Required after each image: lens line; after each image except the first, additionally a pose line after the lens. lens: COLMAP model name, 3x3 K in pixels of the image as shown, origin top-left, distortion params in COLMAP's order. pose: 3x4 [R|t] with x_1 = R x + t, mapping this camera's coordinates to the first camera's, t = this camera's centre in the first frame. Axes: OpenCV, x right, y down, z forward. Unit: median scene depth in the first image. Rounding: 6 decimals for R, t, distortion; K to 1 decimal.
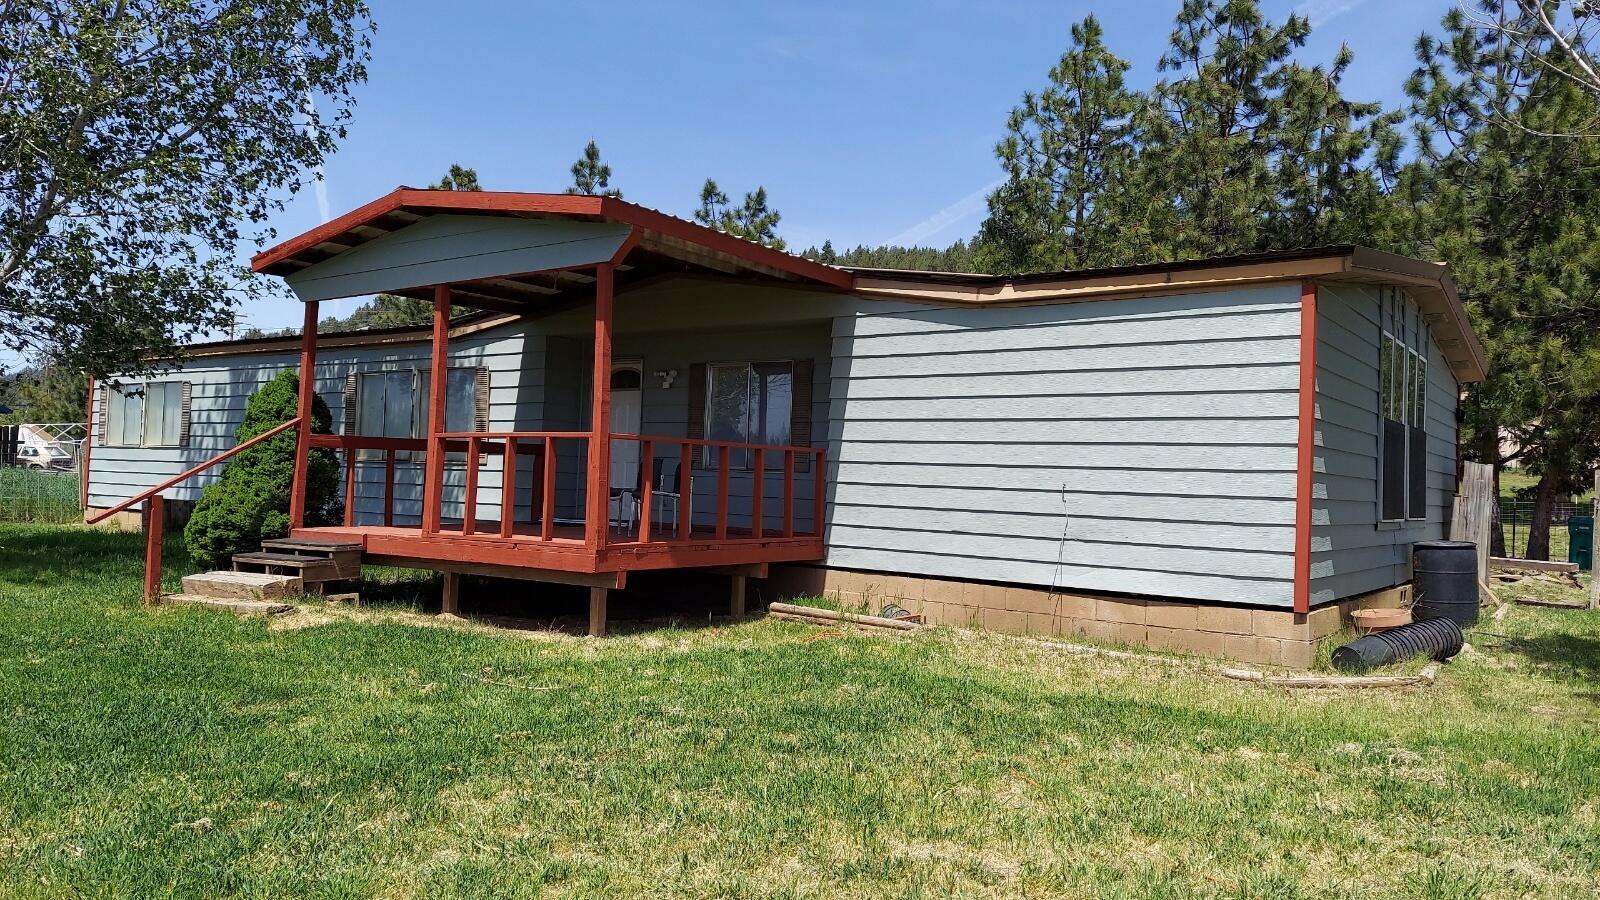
lens RADIAL K [[1157.4, 0, 801.1], [0, 1157.4, 469.9], [0, 0, 1]] dist [0.124717, -0.123058]
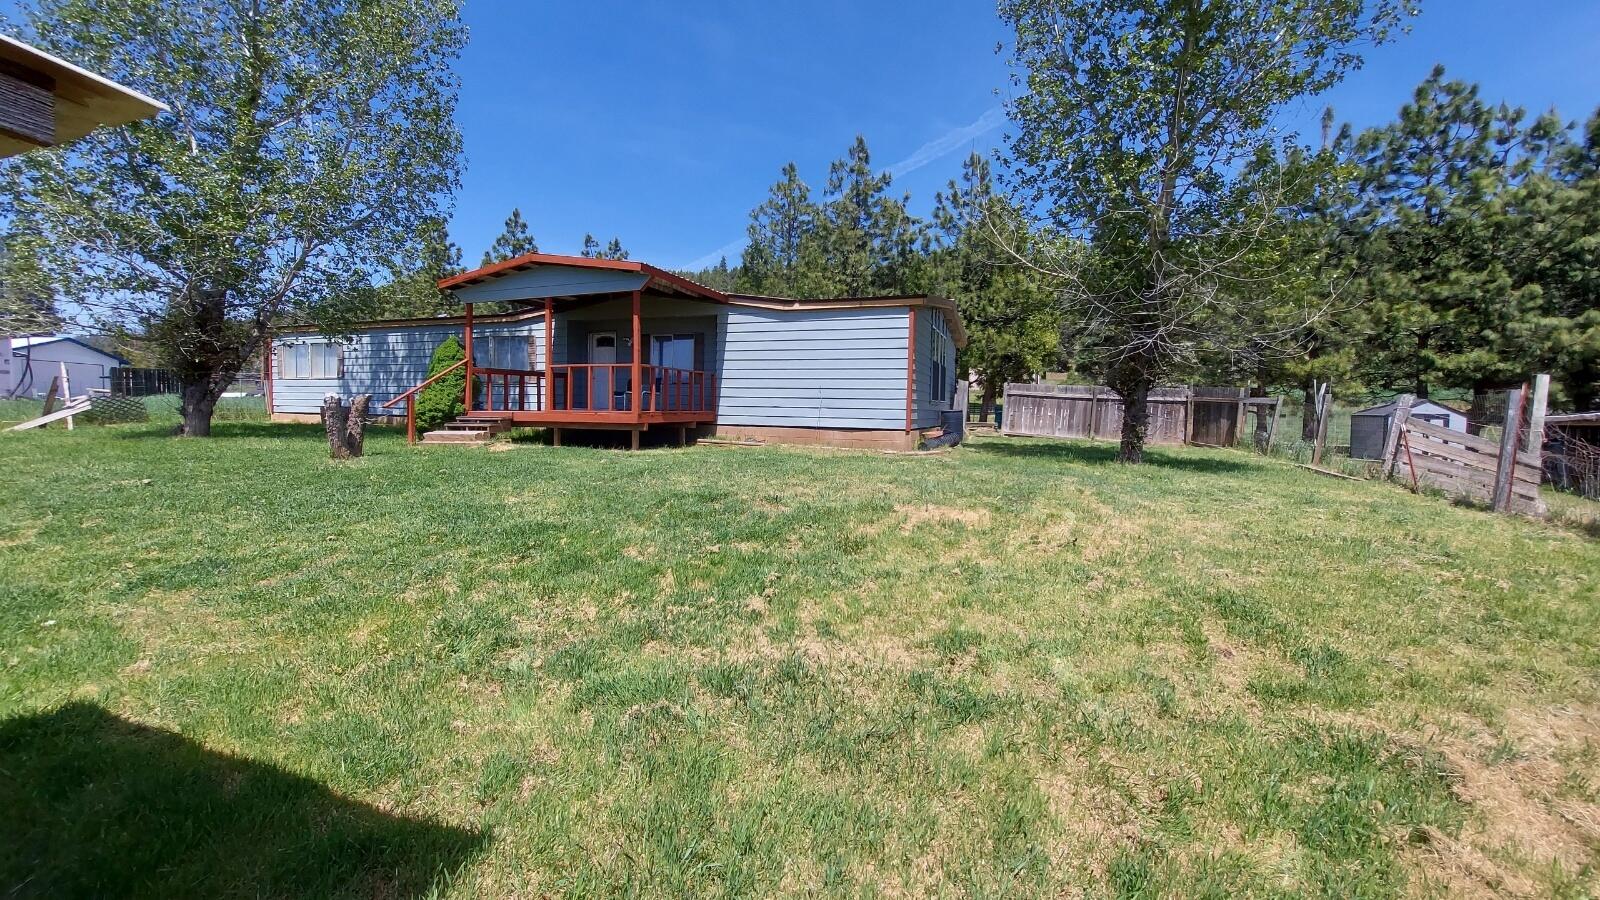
lens RADIAL K [[630.8, 0, 786.9], [0, 630.8, 445.9], [0, 0, 1]] dist [-0.013574, -0.000462]
pose [[0.968270, -0.031804, 0.247875, -0.123581], [0.011673, 0.996542, 0.082267, 0.019942], [-0.249634, -0.076763, 0.965293, -0.198186]]
